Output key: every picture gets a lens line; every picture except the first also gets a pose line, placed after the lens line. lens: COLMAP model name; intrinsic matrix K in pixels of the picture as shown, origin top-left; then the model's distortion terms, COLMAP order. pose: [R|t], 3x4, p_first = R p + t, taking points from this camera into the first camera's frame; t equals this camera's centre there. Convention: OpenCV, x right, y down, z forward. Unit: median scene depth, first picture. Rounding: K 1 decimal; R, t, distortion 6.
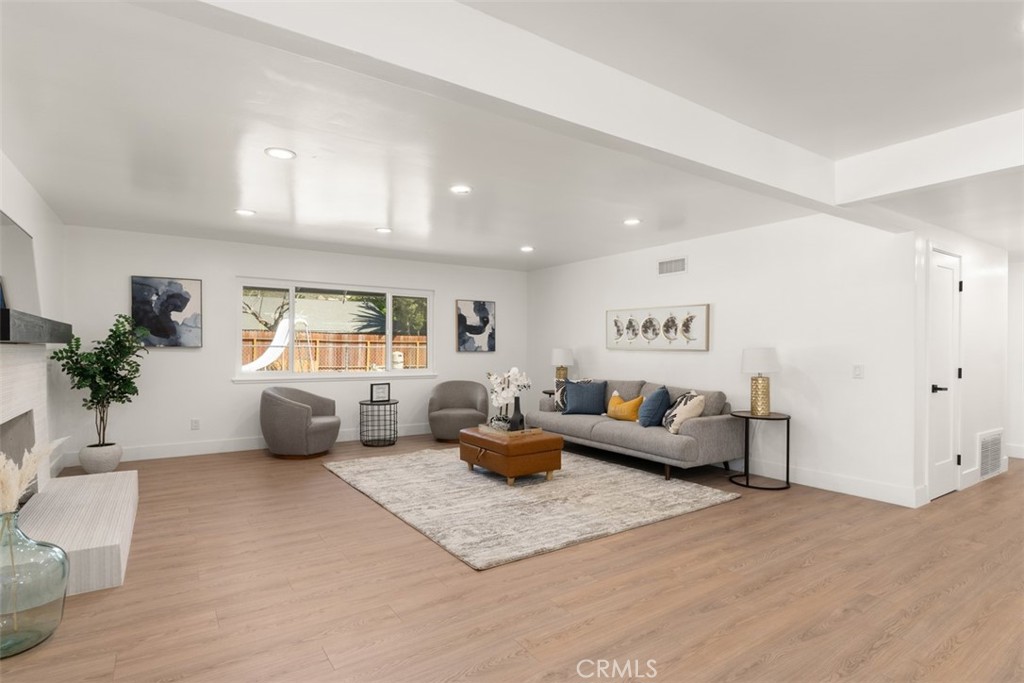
lens RADIAL K [[462.7, 0, 528.9], [0, 462.7, 350.5], [0, 0, 1]] dist [-0.011923, 0.003508]
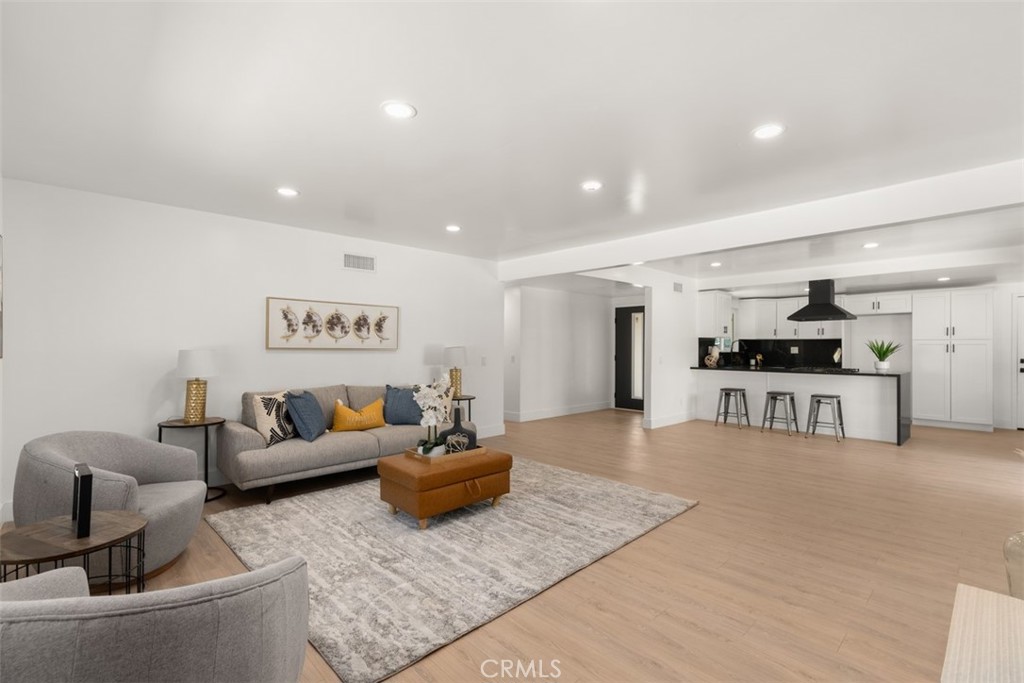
lens RADIAL K [[462.7, 0, 510.4], [0, 462.7, 348.3], [0, 0, 1]] dist [-0.011923, 0.003508]
pose [[-0.084729, -0.012096, 0.996331, -0.584280], [0.001588, 0.999923, 0.012275, -0.012577], [-0.996403, 0.002622, -0.084703, 0.664941]]
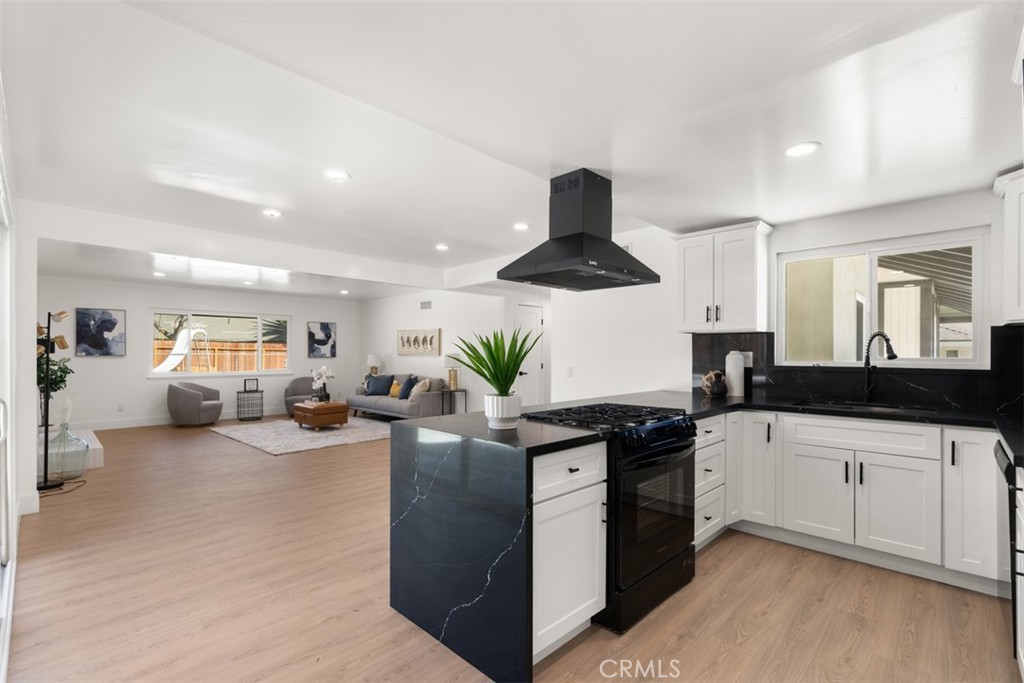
lens RADIAL K [[492.1, 0, 502.7], [0, 492.1, 349.9], [0, 0, 1]] dist [-0.010378, -0.000150]
pose [[0.996019, -0.006318, 0.088918, 0.368956], [0.007493, 0.999889, -0.012883, 0.003925], [-0.088826, 0.013498, 0.995956, -0.694041]]
